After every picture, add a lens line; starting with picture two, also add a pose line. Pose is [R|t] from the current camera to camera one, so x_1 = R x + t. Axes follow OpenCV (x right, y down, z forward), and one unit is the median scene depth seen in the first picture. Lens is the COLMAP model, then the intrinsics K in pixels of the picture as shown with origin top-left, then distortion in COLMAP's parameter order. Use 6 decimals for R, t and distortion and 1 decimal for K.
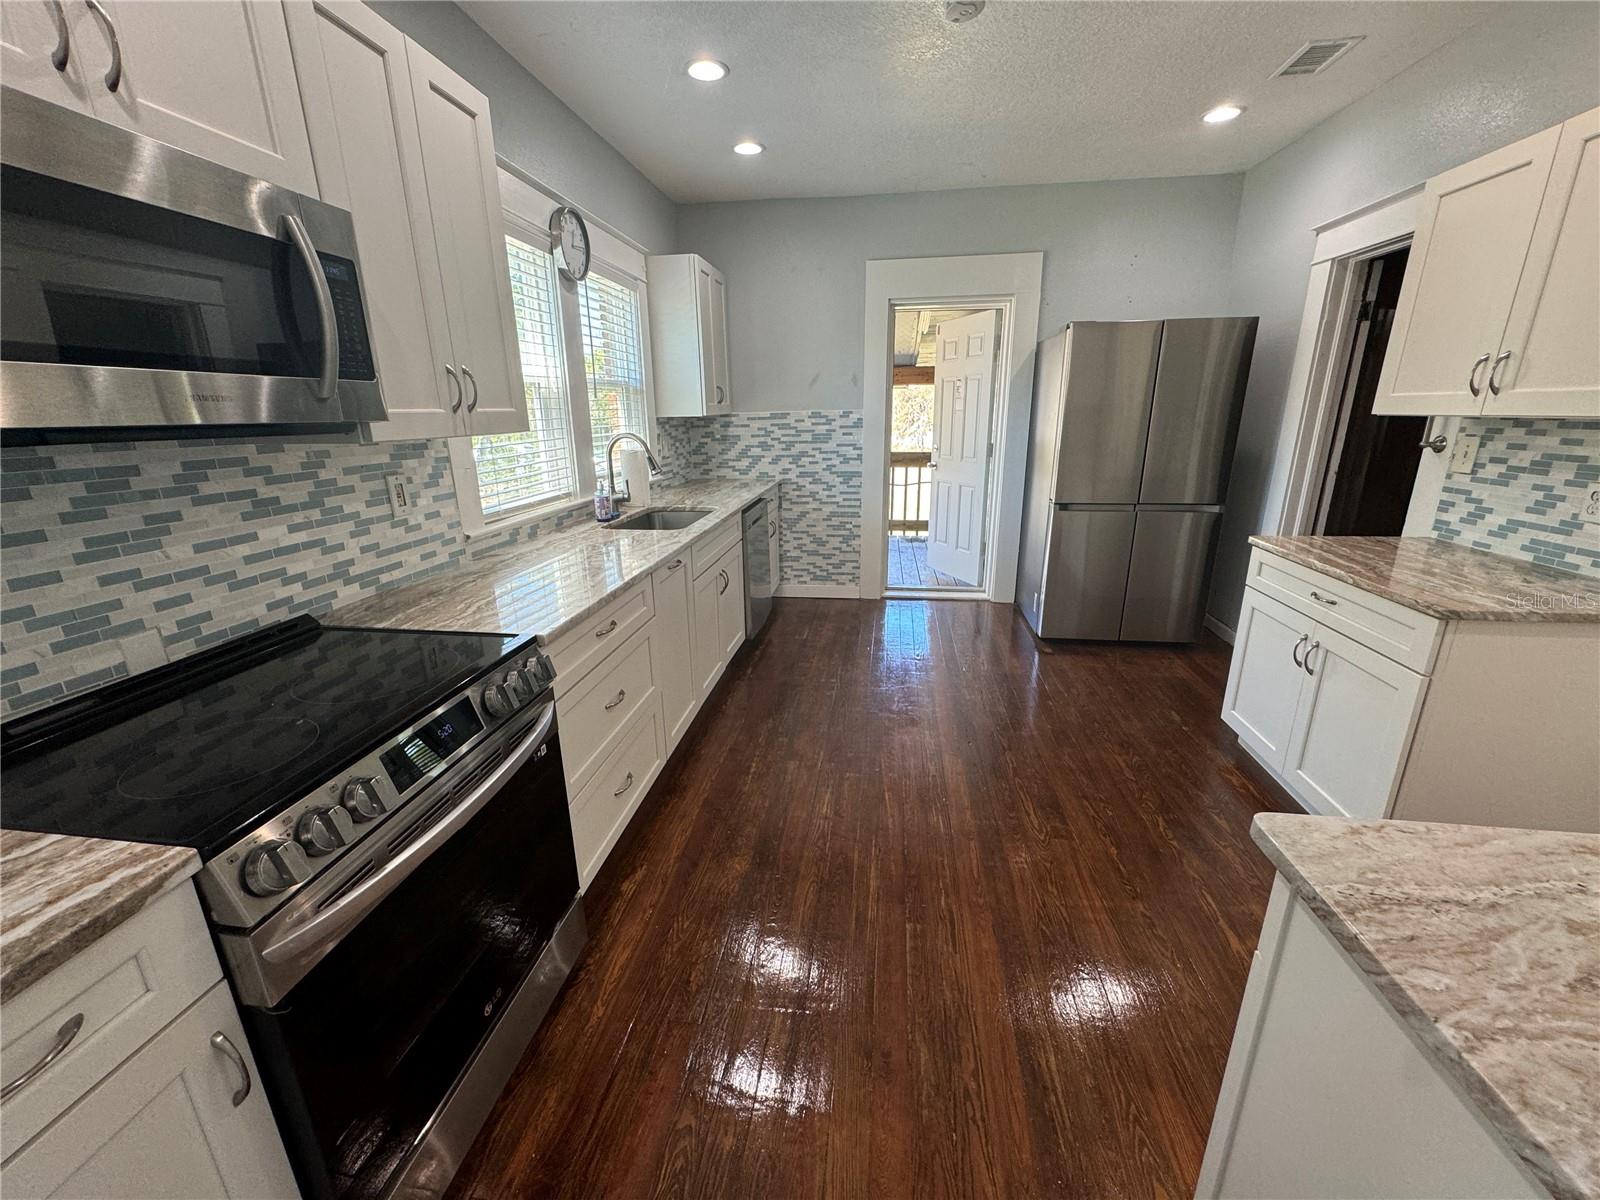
lens RADIAL K [[636.3, 0, 801.0], [0, 636.3, 600.6], [0, 0, 1]] dist [-0.002929, 0.000525]
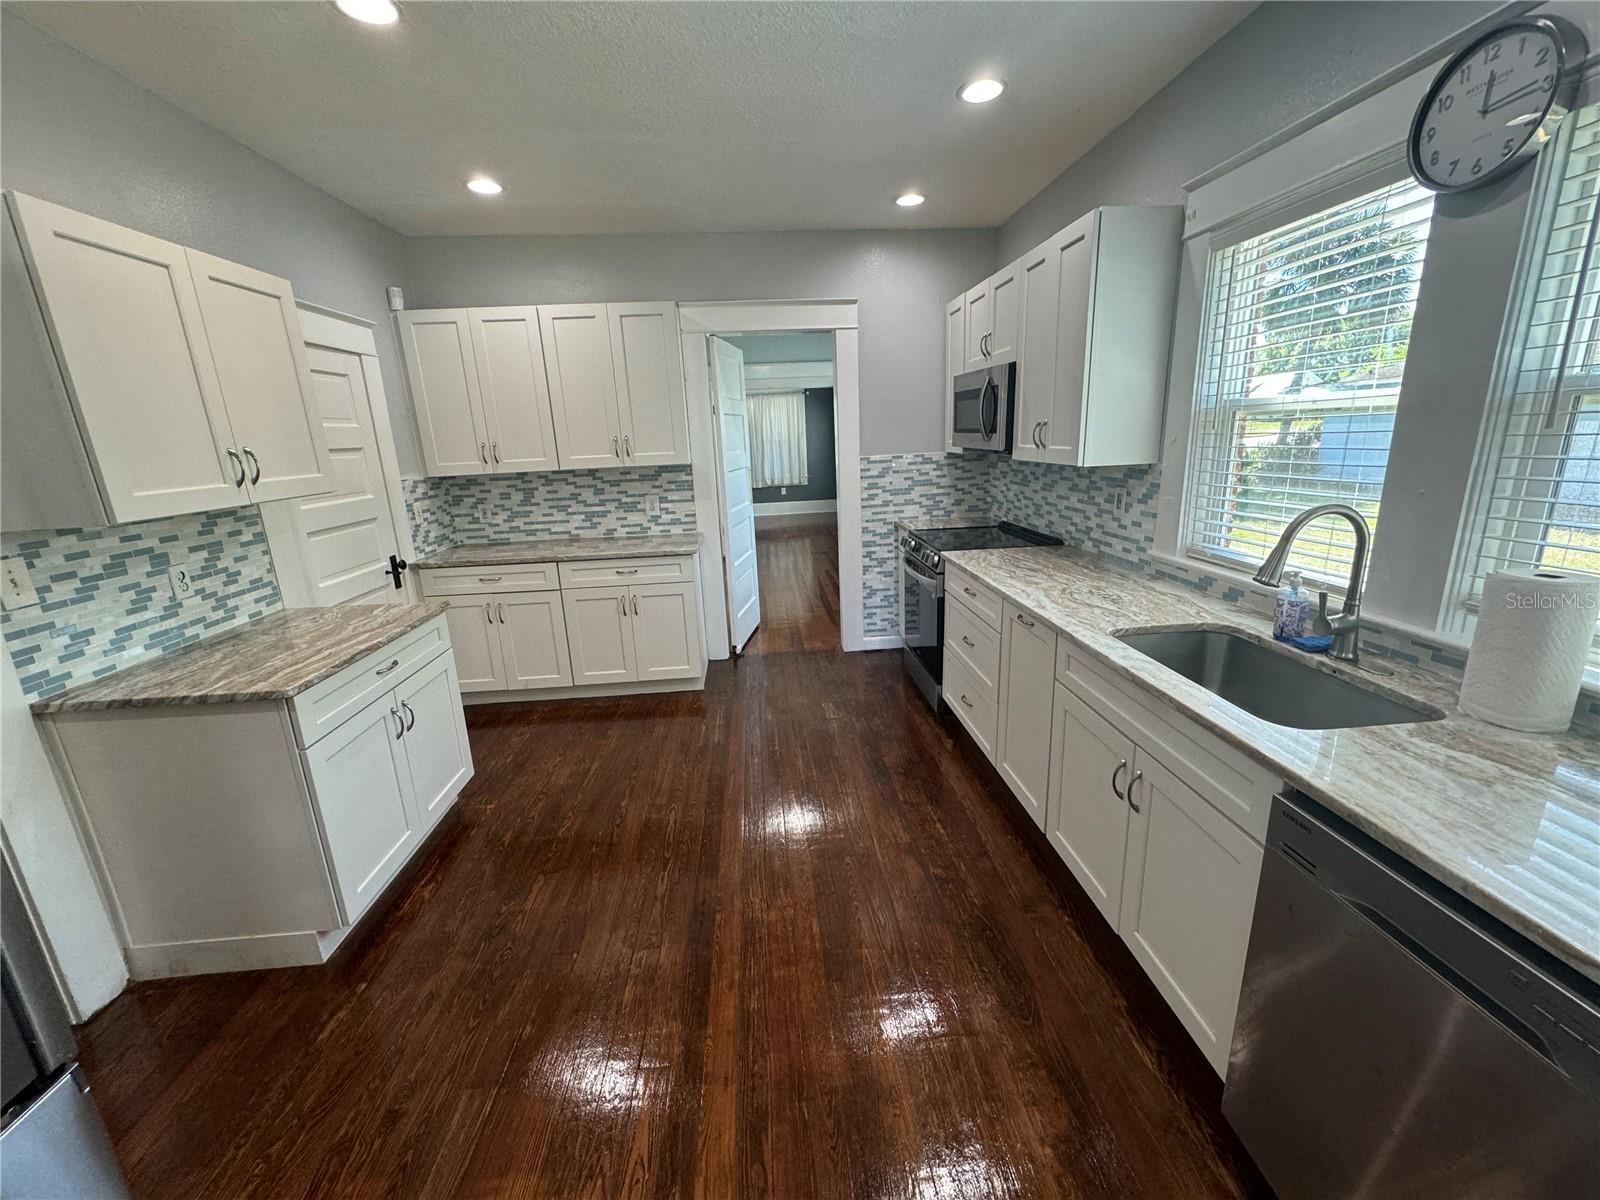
lens RADIAL K [[636.3, 0, 795.7], [0, 636.3, 599.1], [0, 0, 1]] dist [-0.002929, 0.000525]
pose [[-0.977222, 0.101008, -0.186638, 0.338248], [-0.011461, 0.853061, 0.521685, -0.638551], [0.211908, 0.511941, -0.832473, 1.911056]]
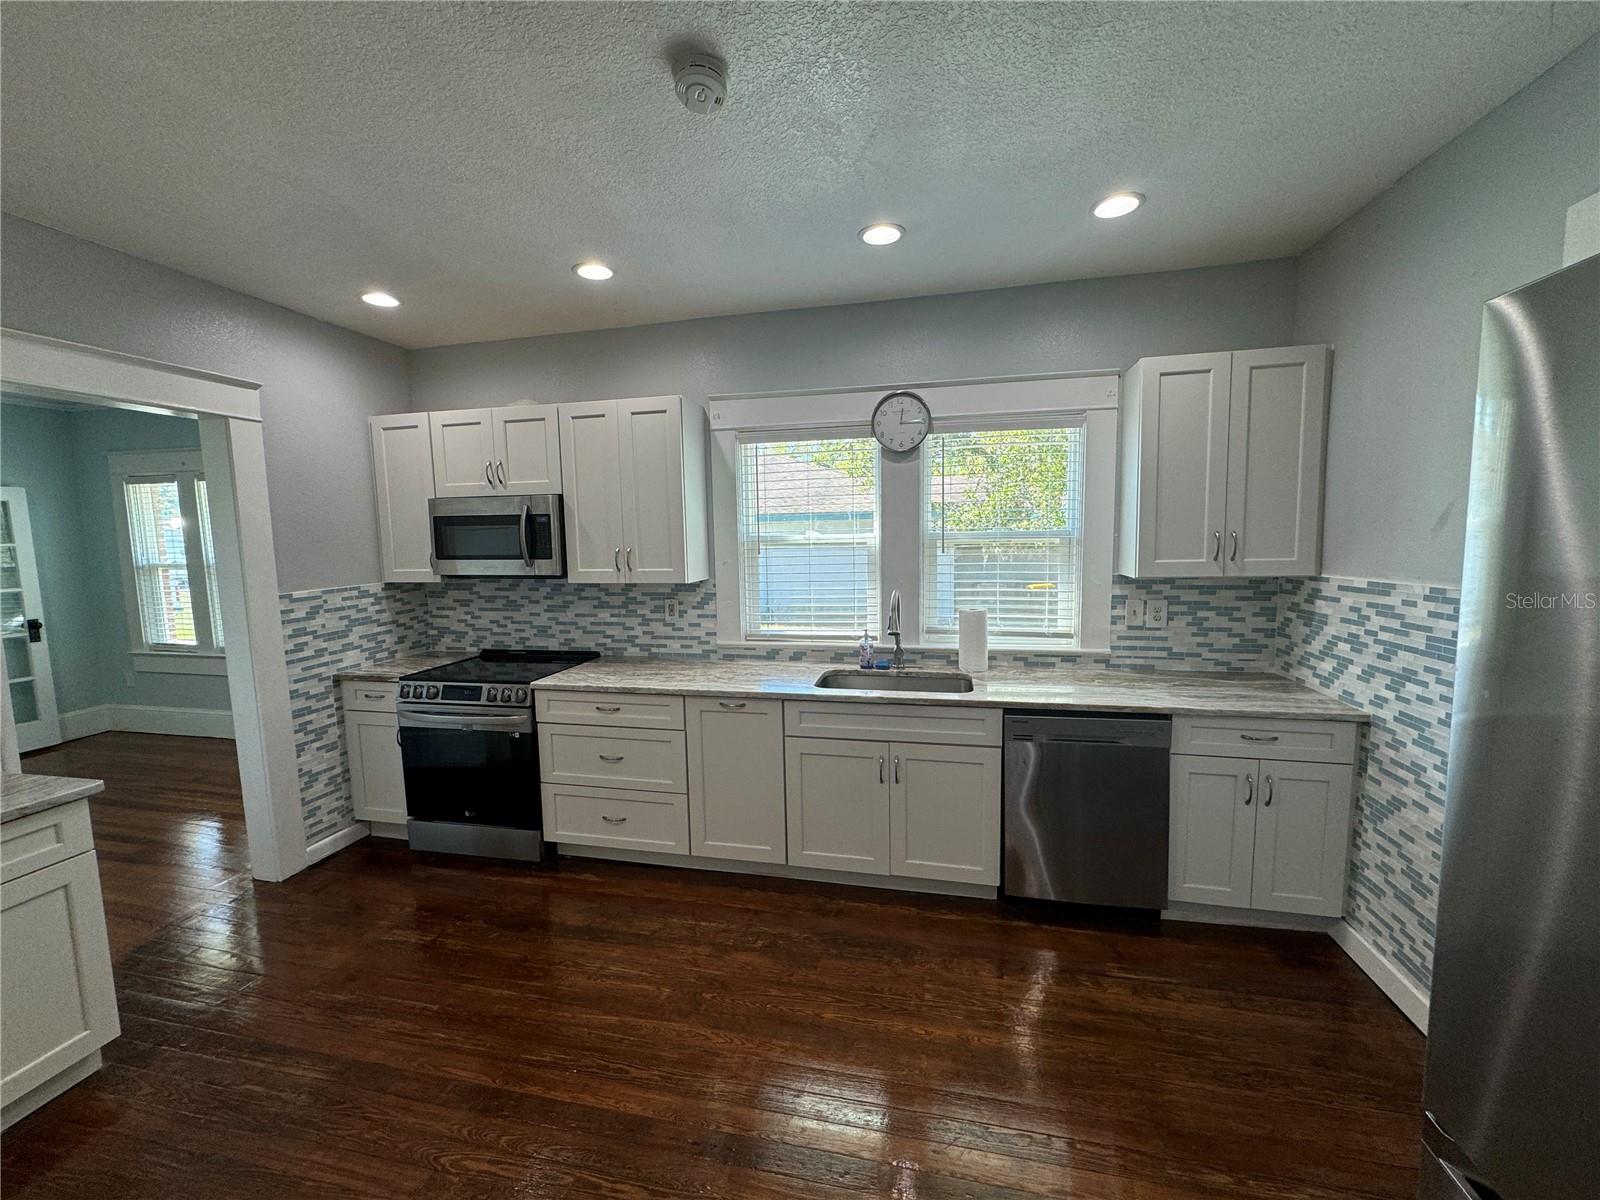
lens RADIAL K [[636.3, 0, 802.0], [0, 636.3, 598.5], [0, 0, 1]] dist [-0.002929, 0.000525]
pose [[-0.081874, 0.116012, -0.989868, 1.016793], [-0.271088, 0.953163, 0.134132, -0.482100], [0.959066, 0.279323, -0.046590, 1.269460]]
